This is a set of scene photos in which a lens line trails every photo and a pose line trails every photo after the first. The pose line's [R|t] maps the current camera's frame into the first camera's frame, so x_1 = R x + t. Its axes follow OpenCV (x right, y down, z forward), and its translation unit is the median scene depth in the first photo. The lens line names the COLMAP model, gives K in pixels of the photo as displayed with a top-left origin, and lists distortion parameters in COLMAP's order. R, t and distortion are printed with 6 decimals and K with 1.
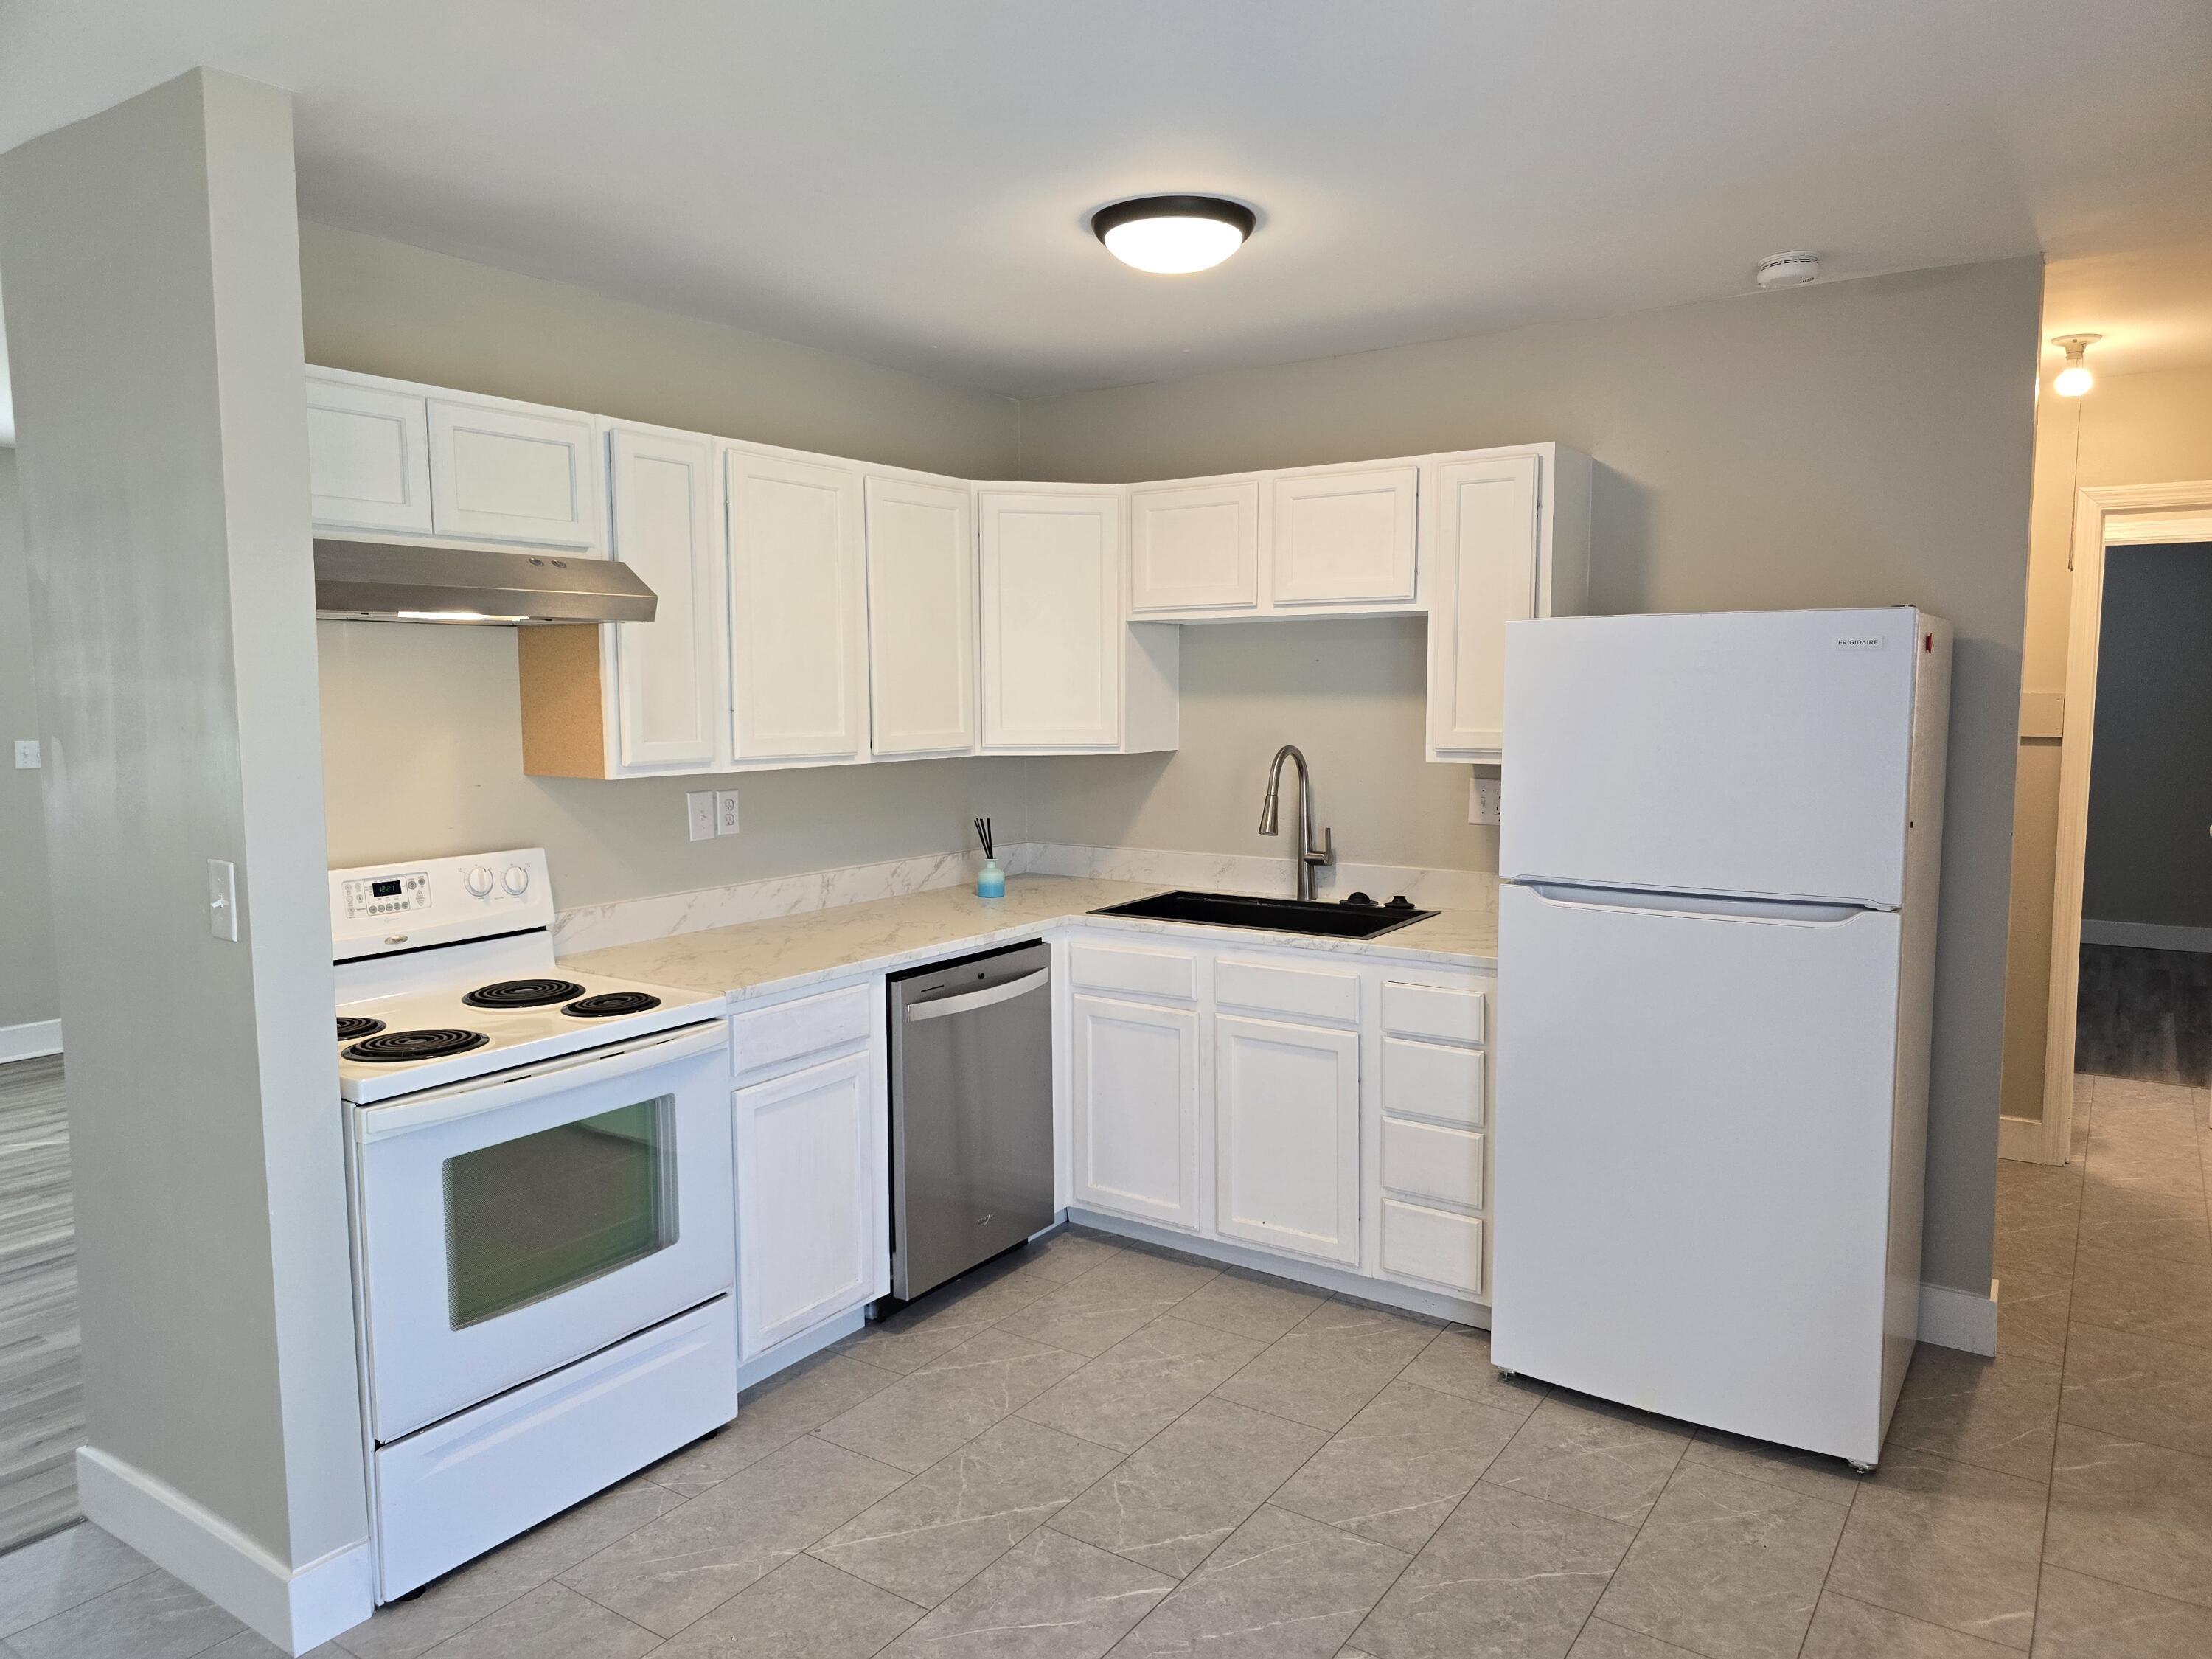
lens RADIAL K [[1496.1, 0, 1106.0], [0, 1496.1, 829.5], [0, 0, 1]] dist [0.109276, -0.133072]
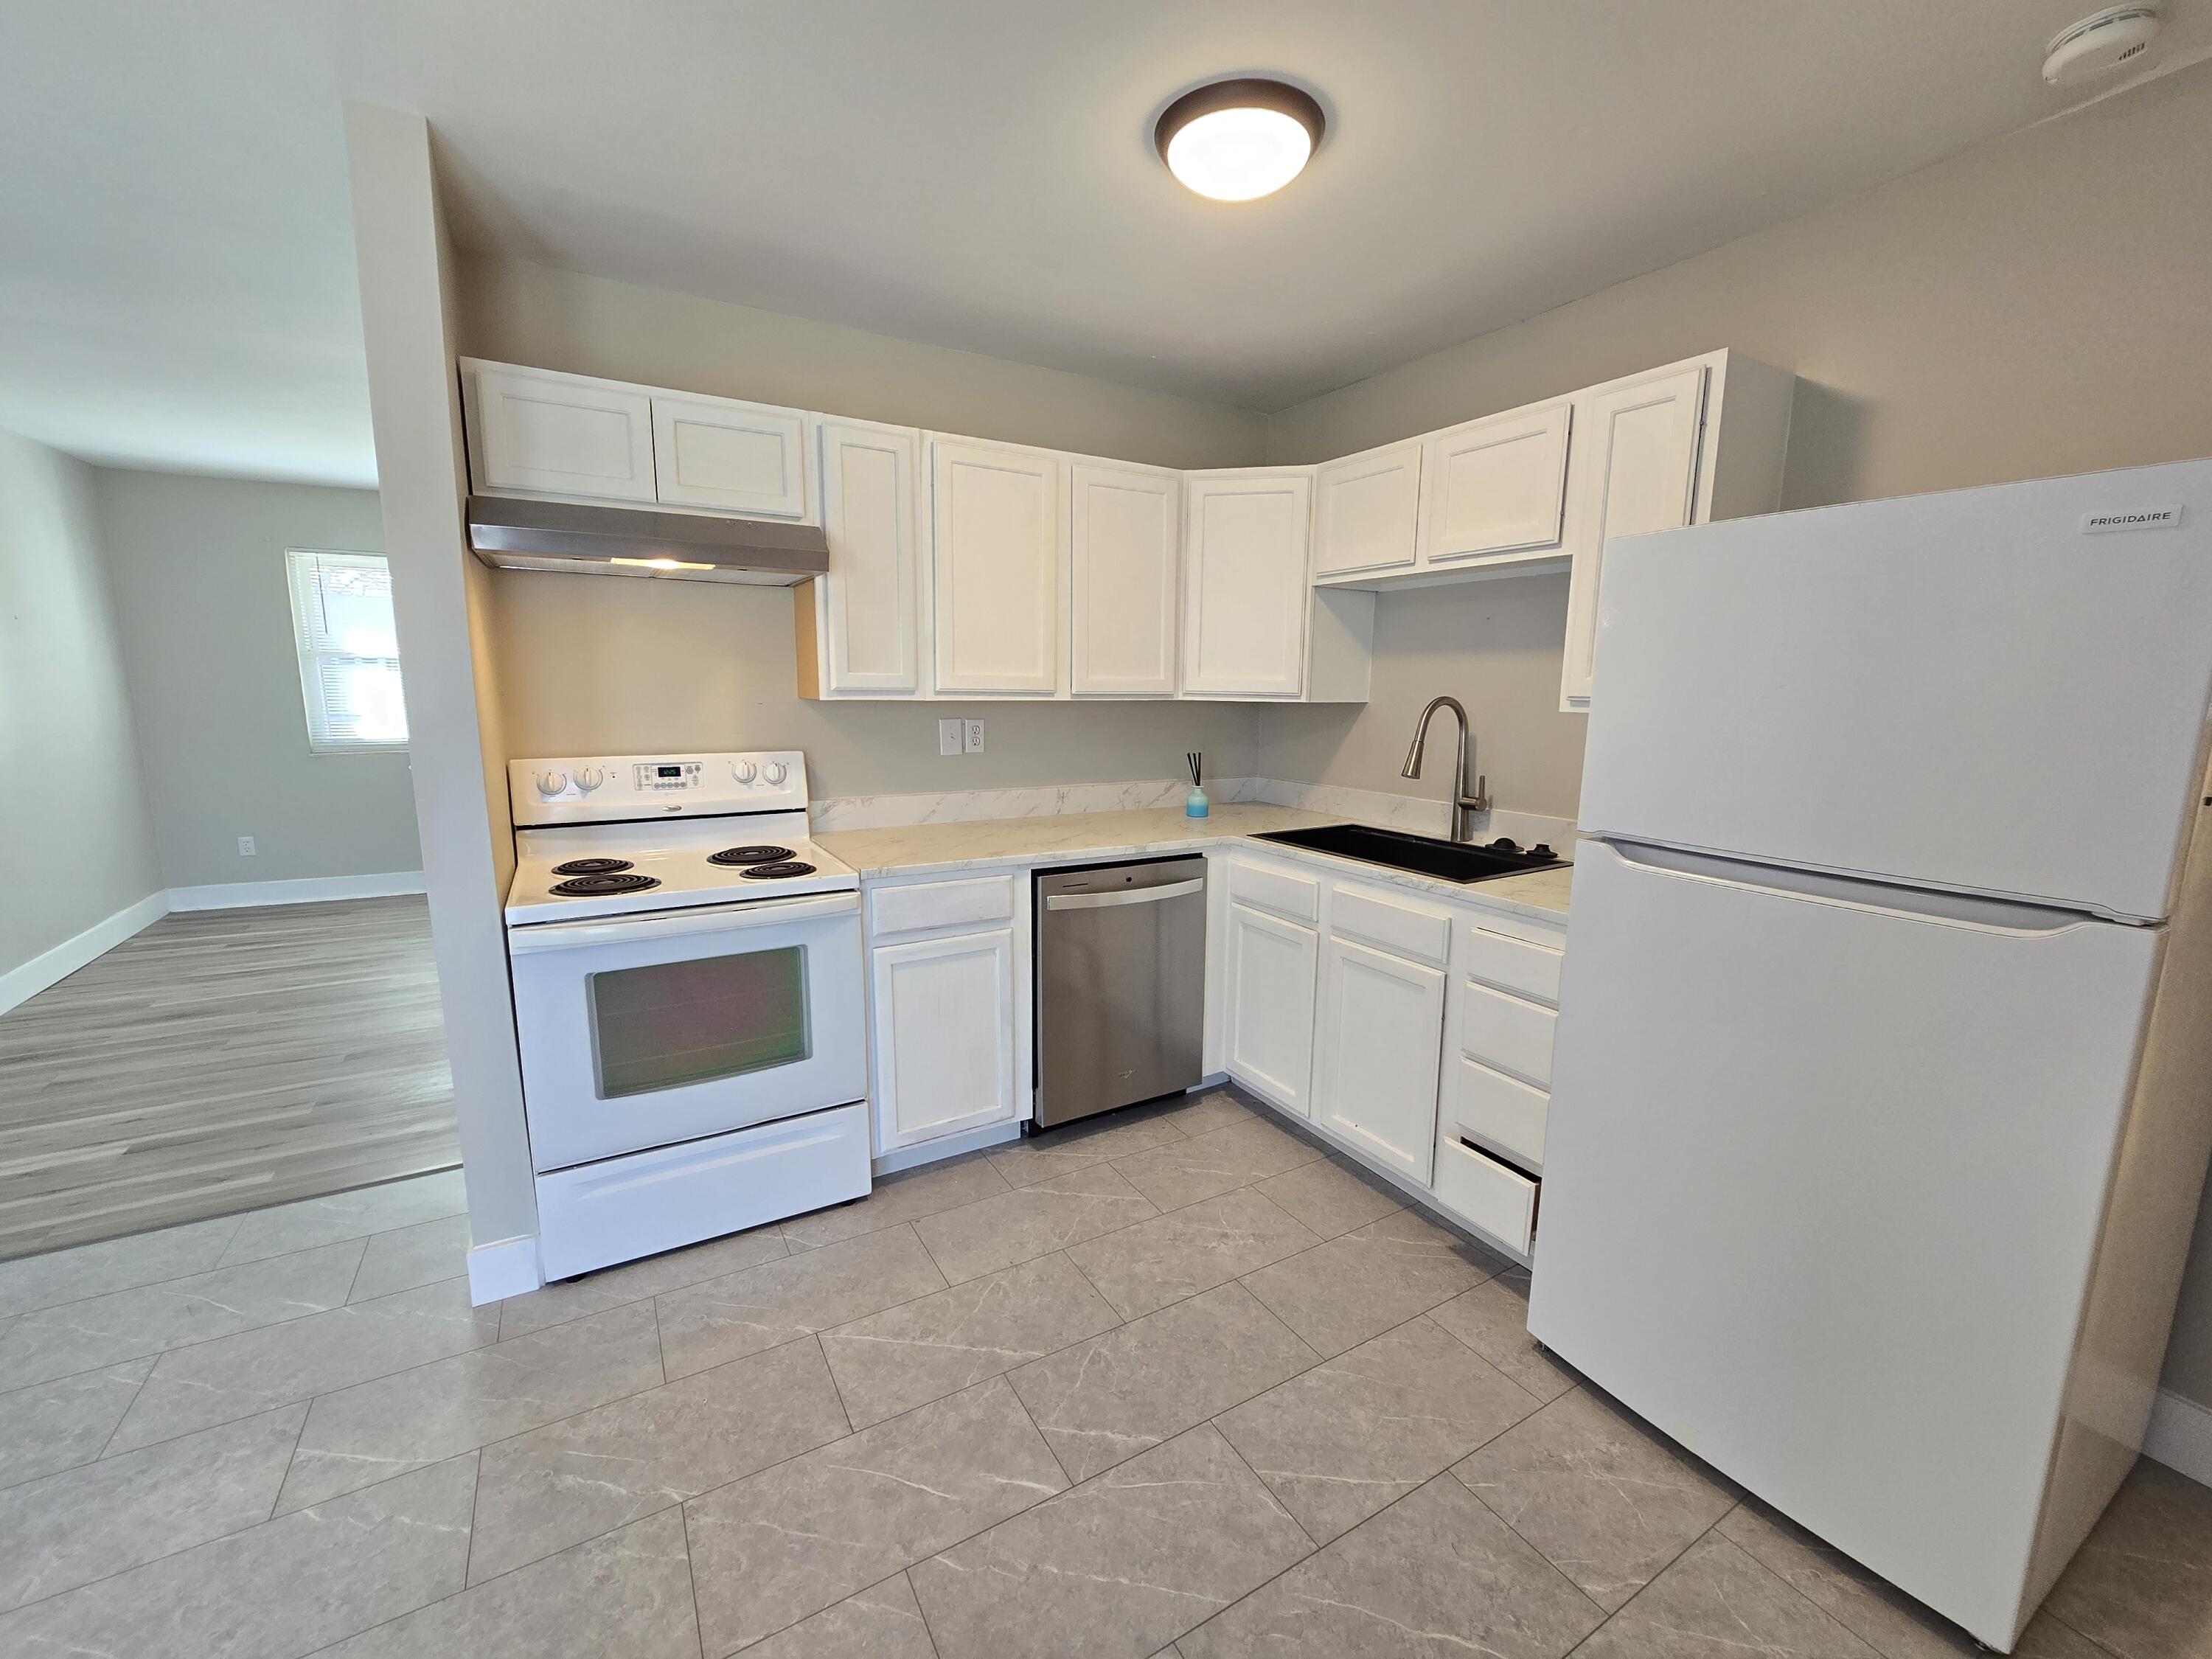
lens RADIAL K [[900.6, 0, 1110.5], [0, 900.6, 831.7], [0, 0, 1]] dist [0.000786, 0.001036]
pose [[0.903959, 0.084561, -0.419175, 0.228684], [-0.057858, 0.995425, 0.076038, 0.006501], [0.423687, -0.044483, 0.904716, 0.382342]]
